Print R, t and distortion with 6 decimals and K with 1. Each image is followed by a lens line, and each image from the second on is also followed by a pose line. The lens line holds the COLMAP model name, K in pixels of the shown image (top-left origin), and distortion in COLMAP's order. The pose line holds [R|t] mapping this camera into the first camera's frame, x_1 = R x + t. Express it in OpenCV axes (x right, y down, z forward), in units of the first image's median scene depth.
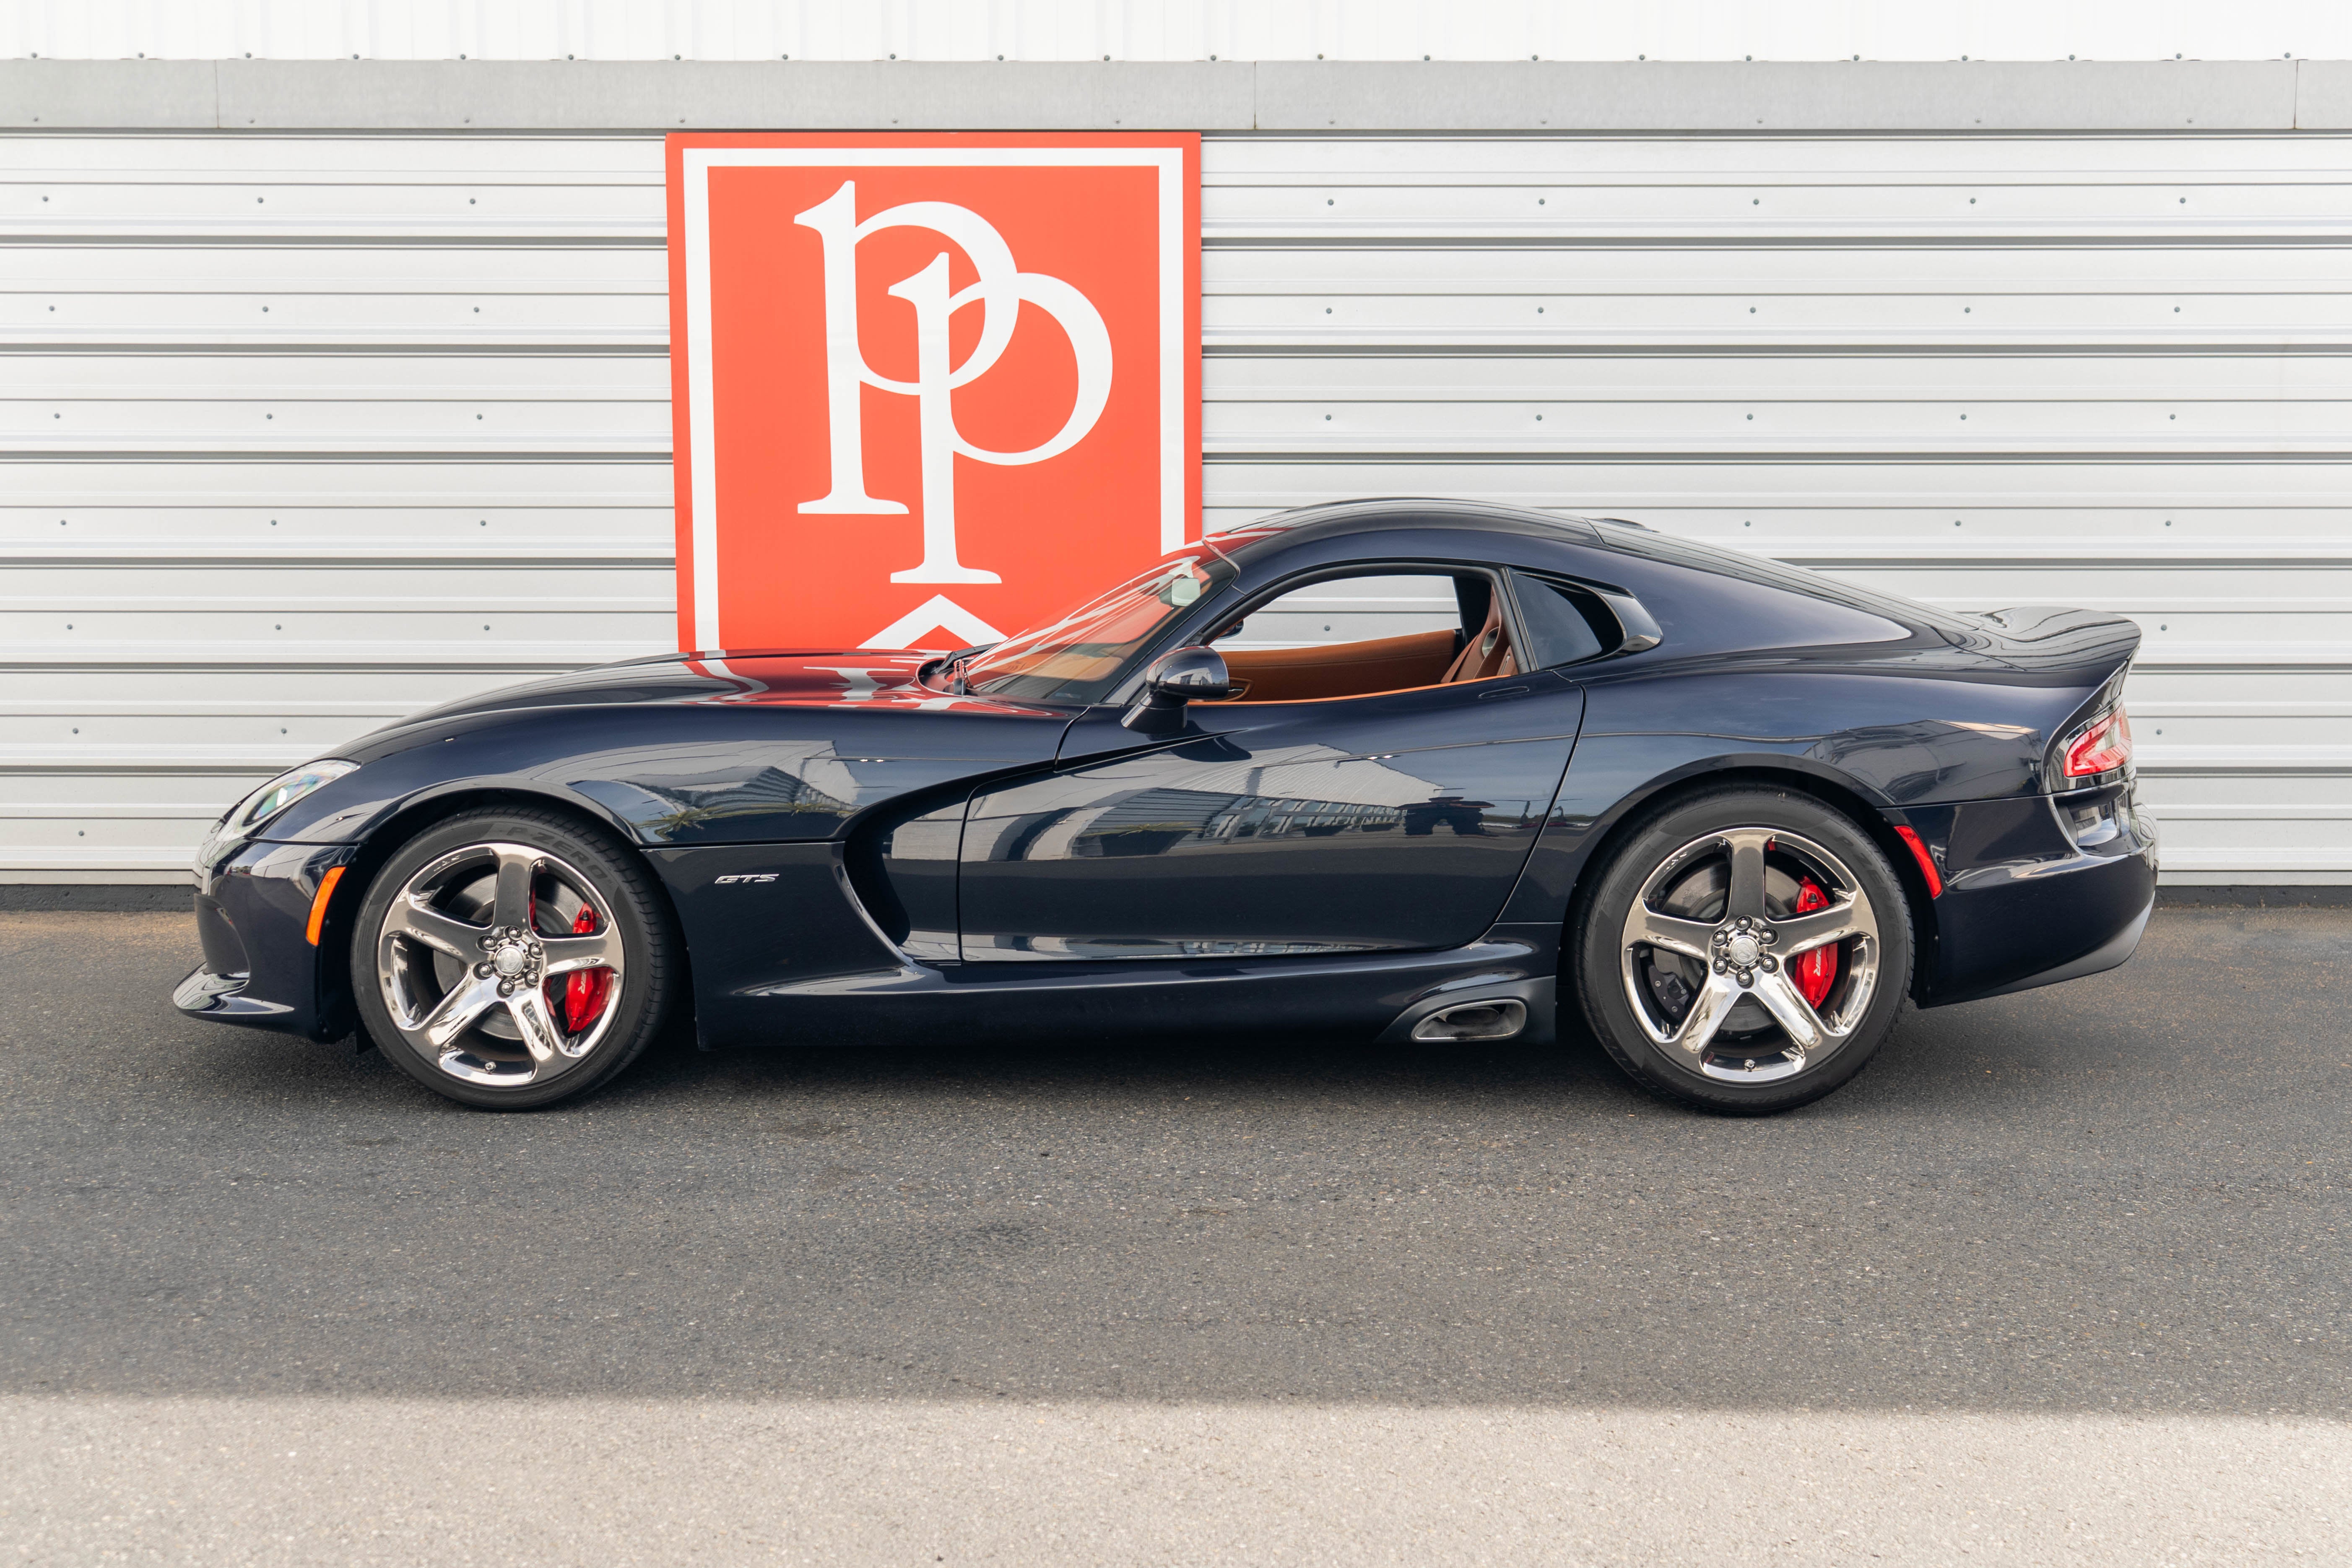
lens RADIAL K [[2581.1, 0, 1176.0], [0, 2581.1, 784.0], [0, 0, 1]] dist [-0.002091, 0.035684]
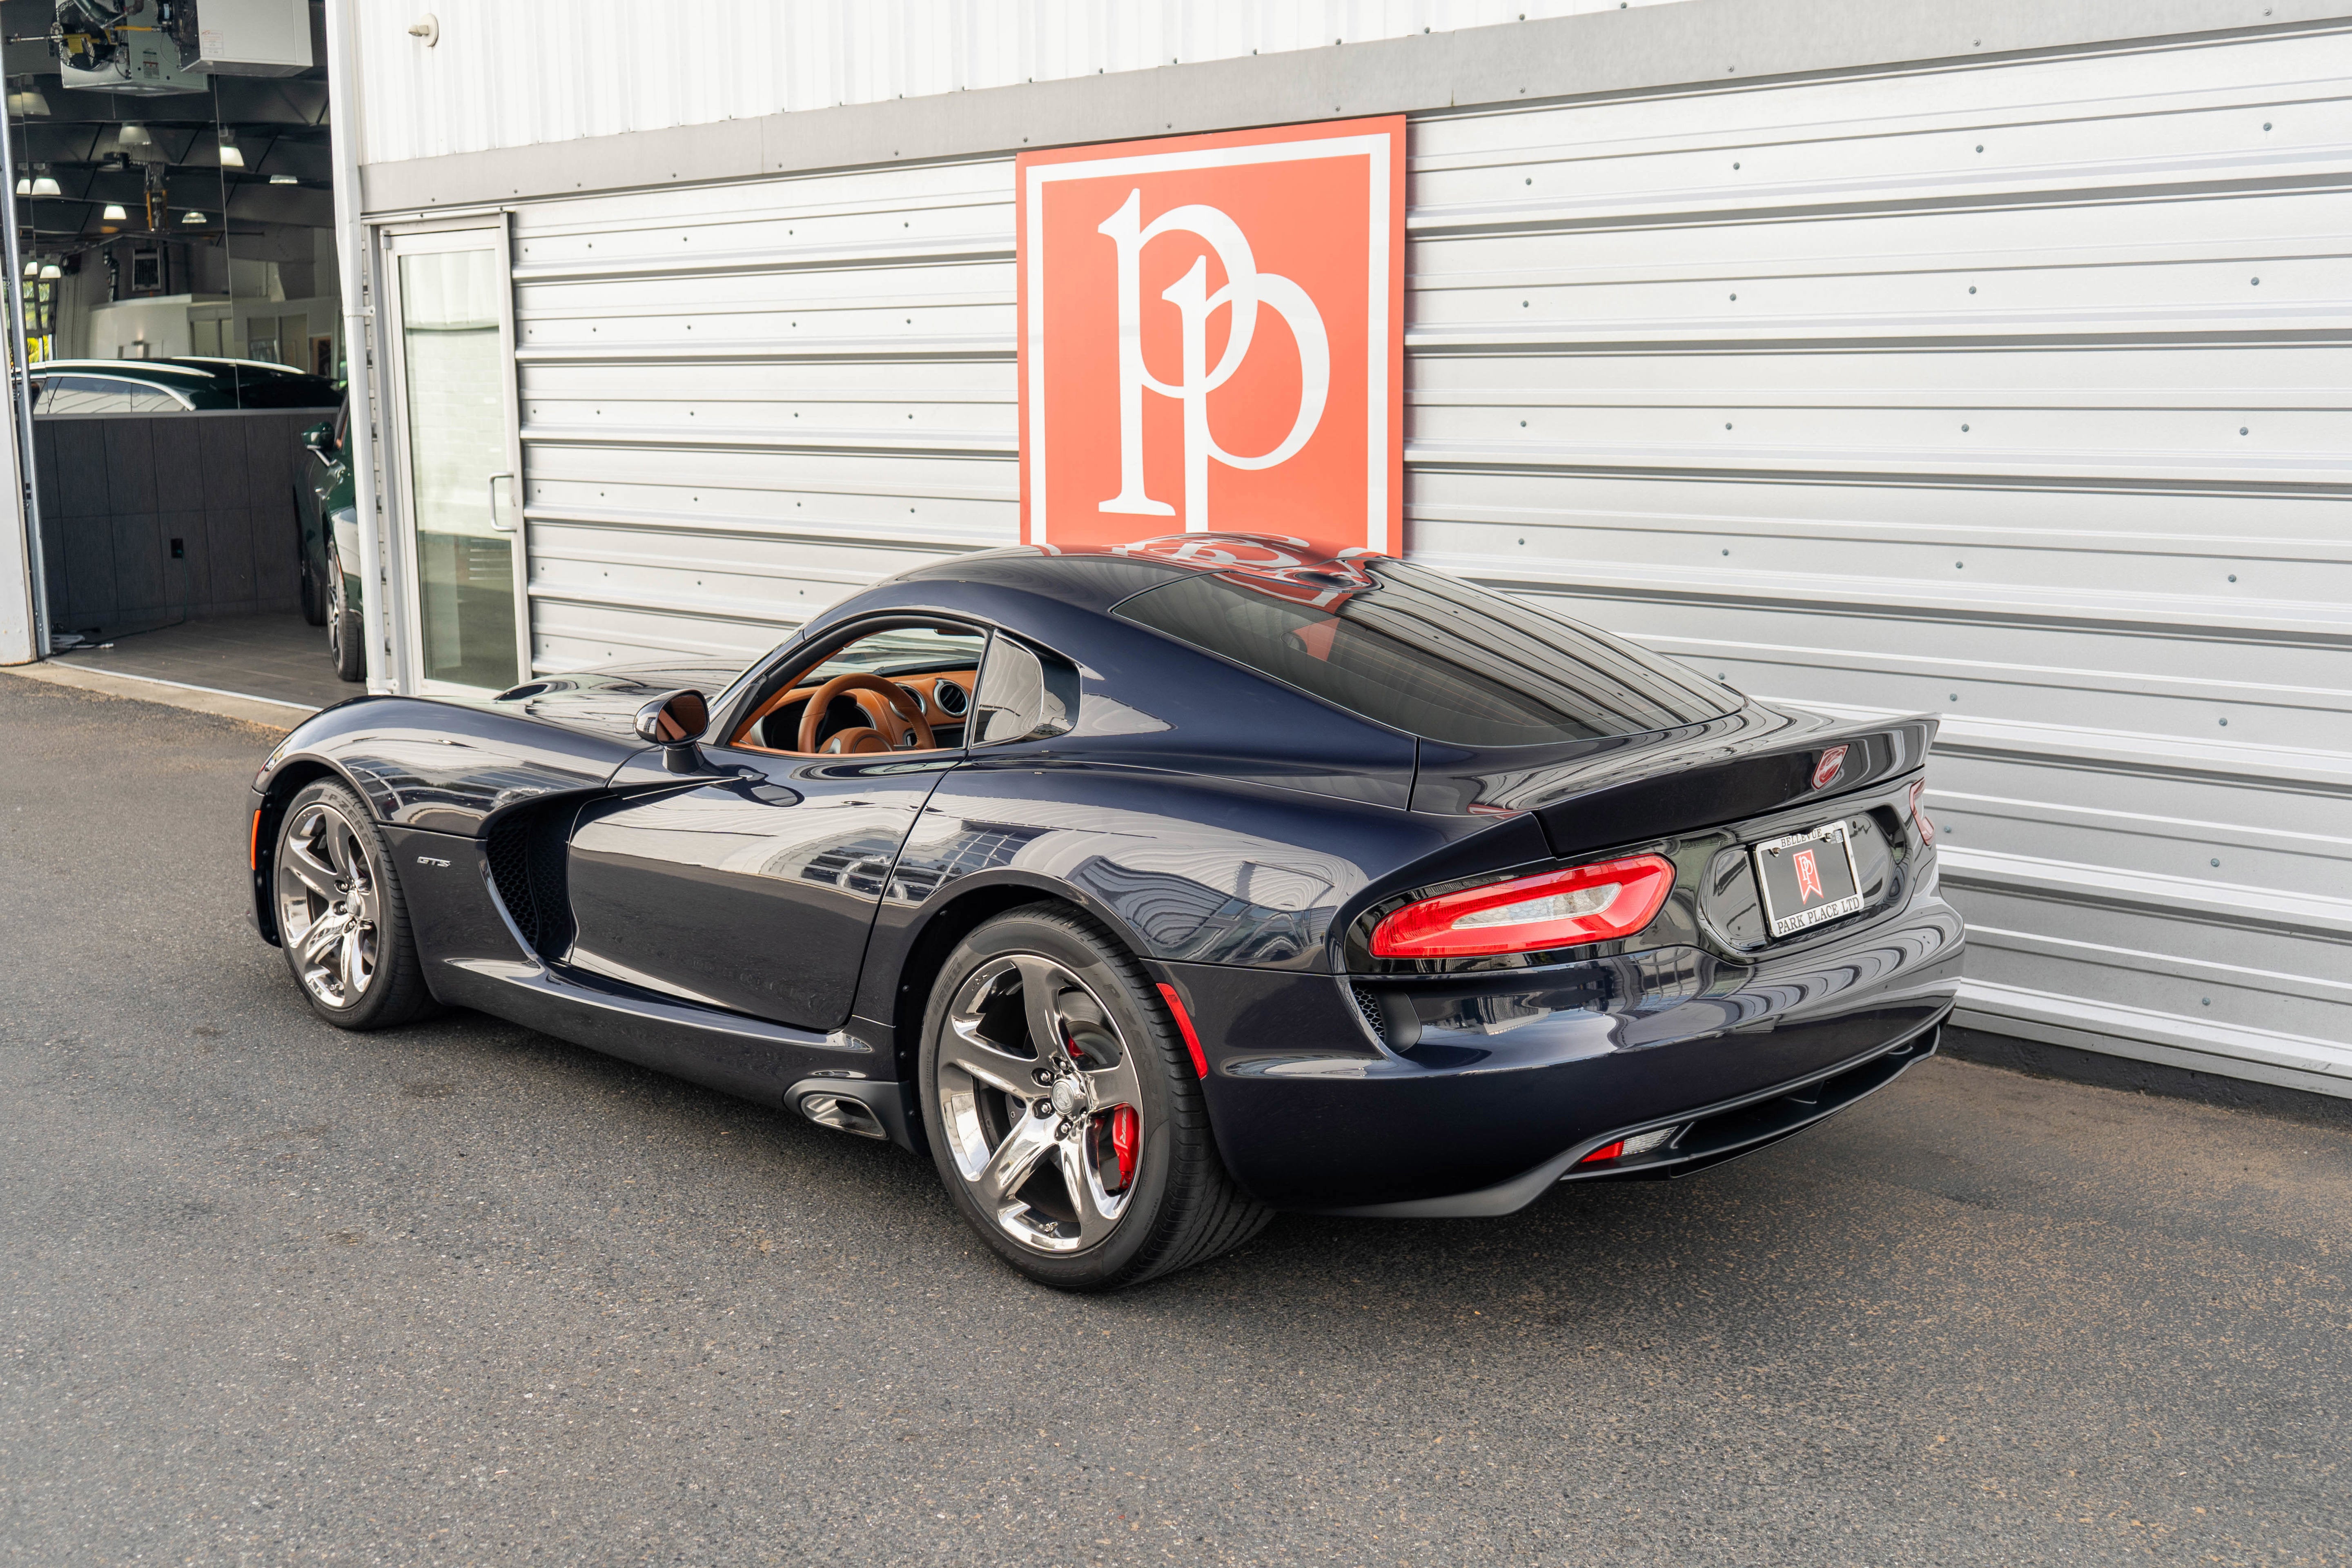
lens RADIAL K [[2386.8, 0, 1176.0], [0, 2386.8, 784.0], [0, 0, 1]] dist [-0.008873, 0.019022]
pose [[0.735500, 0.109006, -0.668698, 0.540965], [-0.078384, 0.994035, 0.075825, -0.071891], [0.672975, -0.003354, 0.739657, 0.310178]]
